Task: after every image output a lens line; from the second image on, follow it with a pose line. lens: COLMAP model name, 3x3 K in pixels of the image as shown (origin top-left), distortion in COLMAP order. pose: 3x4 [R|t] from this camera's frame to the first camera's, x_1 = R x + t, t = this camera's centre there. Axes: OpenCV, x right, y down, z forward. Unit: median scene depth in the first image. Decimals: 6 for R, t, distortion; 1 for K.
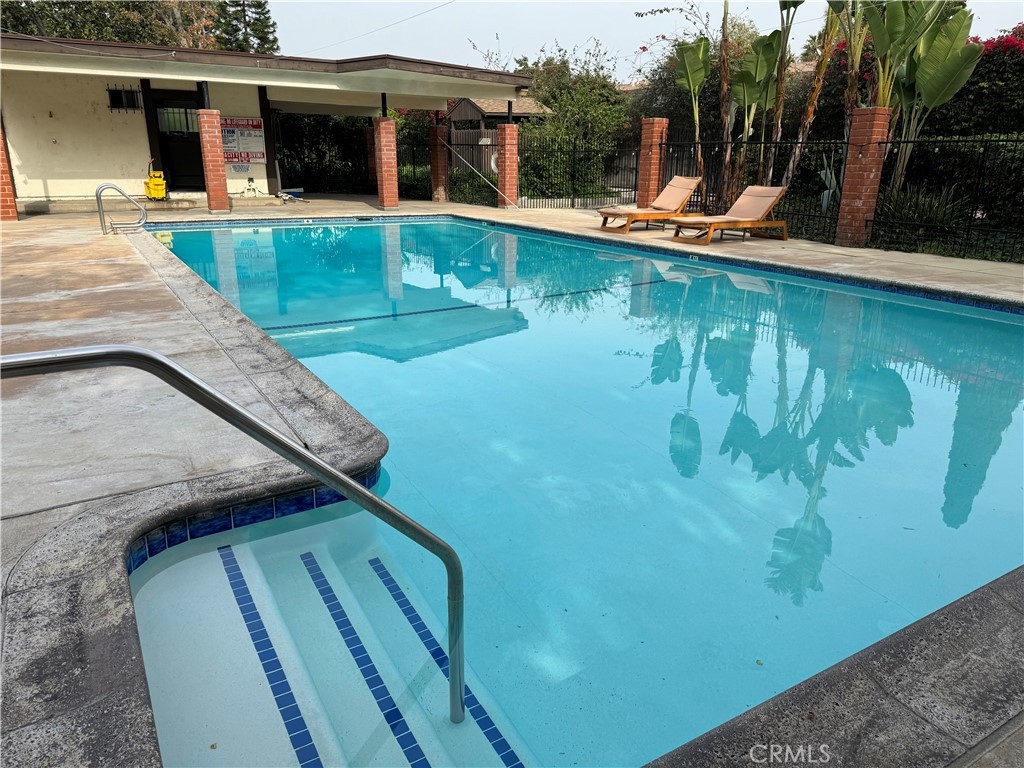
lens RADIAL K [[715.8, 0, 512.0], [0, 715.8, 384.0], [0, 0, 1]] dist [-0.000282, -0.002012]
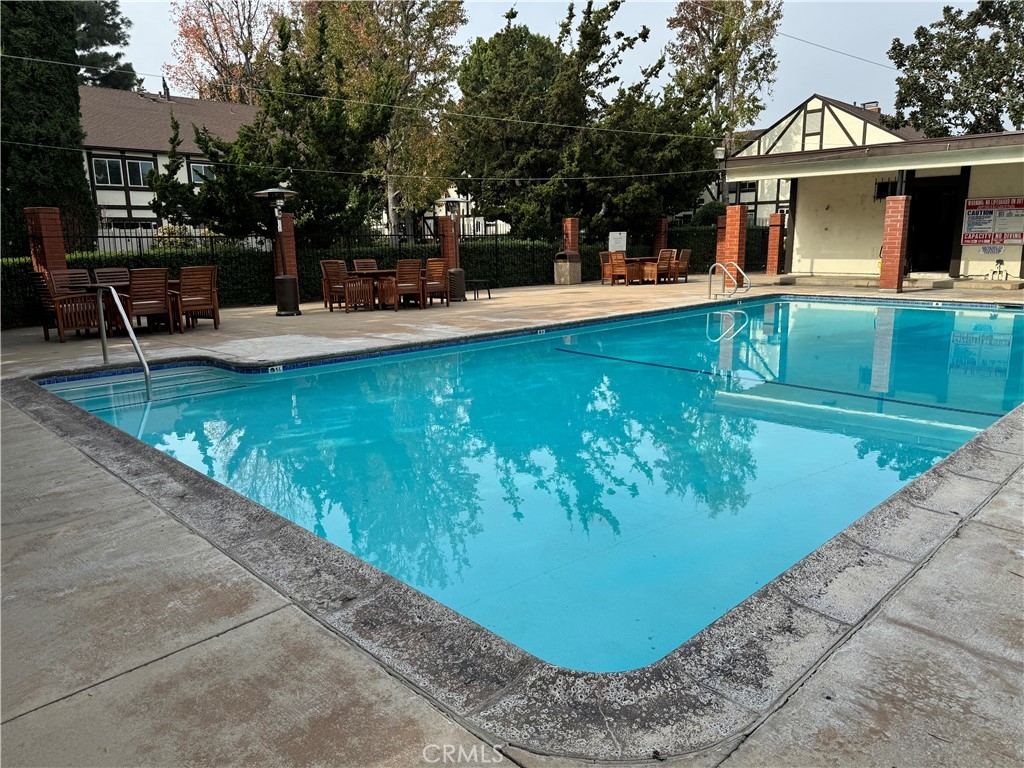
lens RADIAL K [[715.9, 0, 512.0], [0, 715.9, 384.0], [0, 0, 1]] dist [0.102676, -0.102145]
pose [[0.239190, 0.177799, -0.954555, 0.431202], [-0.284237, 0.952848, 0.106257, -0.057003], [0.928438, 0.245904, 0.278448, 0.190488]]
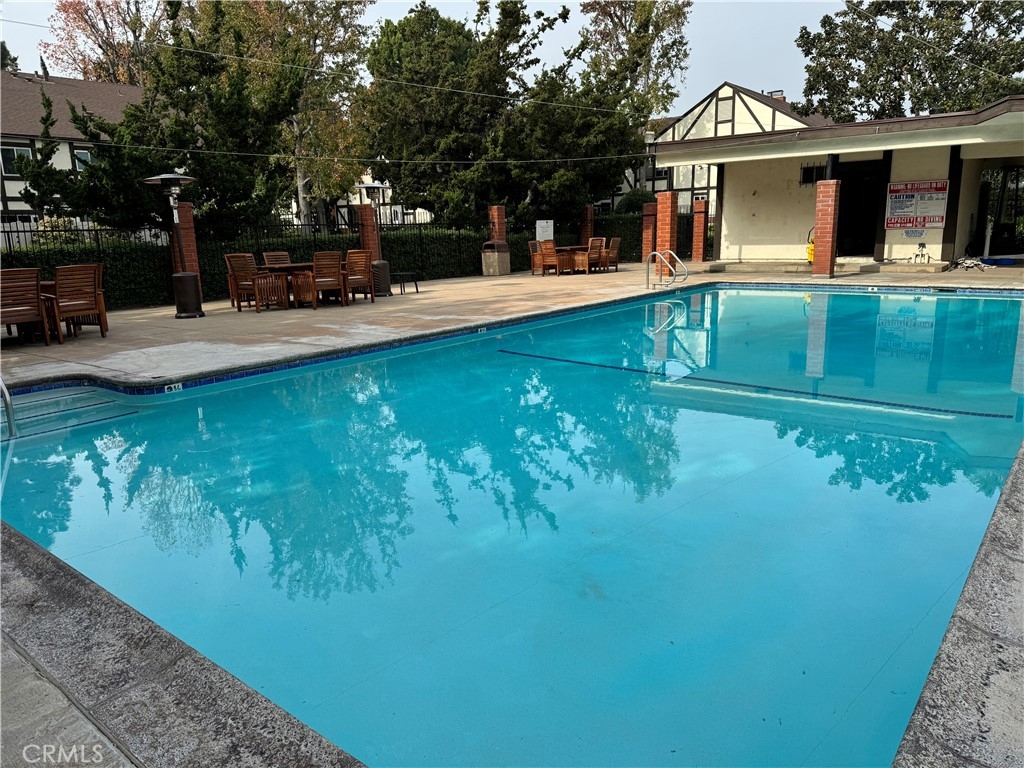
lens RADIAL K [[715.2, 0, 512.0], [0, 715.2, 384.0], [0, 0, 1]] dist [0.104032, -0.120368]
pose [[0.347900, 0.180943, -0.919905, 0.372781], [-0.260487, 0.961221, 0.090556, -0.057879], [0.900618, 0.208119, 0.381542, 0.190408]]
